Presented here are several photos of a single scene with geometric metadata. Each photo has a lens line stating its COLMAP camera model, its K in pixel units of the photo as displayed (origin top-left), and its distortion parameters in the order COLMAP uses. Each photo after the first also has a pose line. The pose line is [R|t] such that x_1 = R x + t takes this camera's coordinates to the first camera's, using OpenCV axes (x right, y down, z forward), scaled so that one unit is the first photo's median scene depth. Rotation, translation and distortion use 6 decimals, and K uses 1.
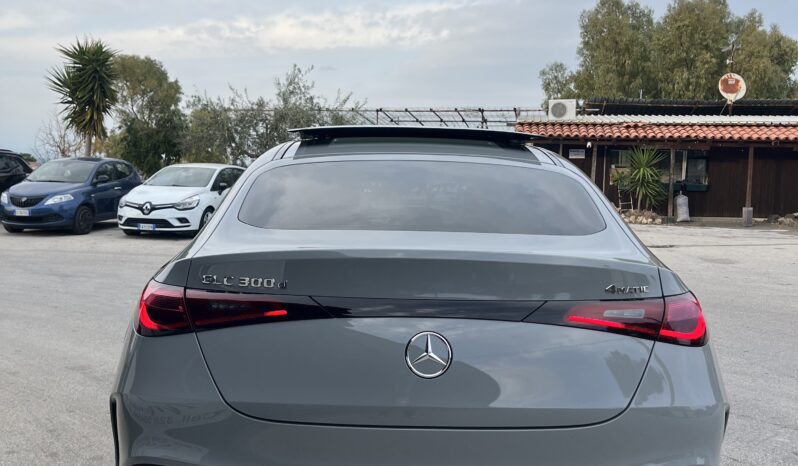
lens RADIAL K [[900.4, 0, 399.0], [0, 900.4, 233.0], [0, 0, 1]] dist [-0.010698, 0.274507]
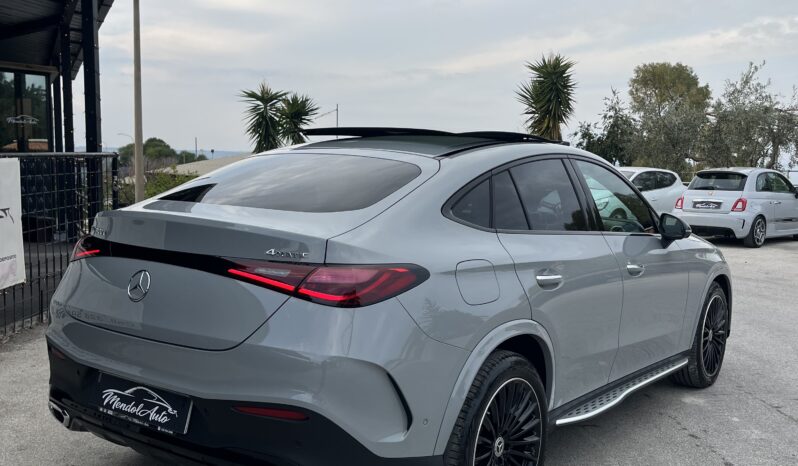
lens RADIAL K [[900.4, 0, 399.0], [0, 900.4, 233.0], [0, 0, 1]] dist [-0.010698, 0.274507]
pose [[0.814371, 0.040898, -0.578901, 0.175272], [-0.045571, 0.998940, 0.006465, 0.003251], [0.578552, 0.021116, 0.815372, 0.015519]]
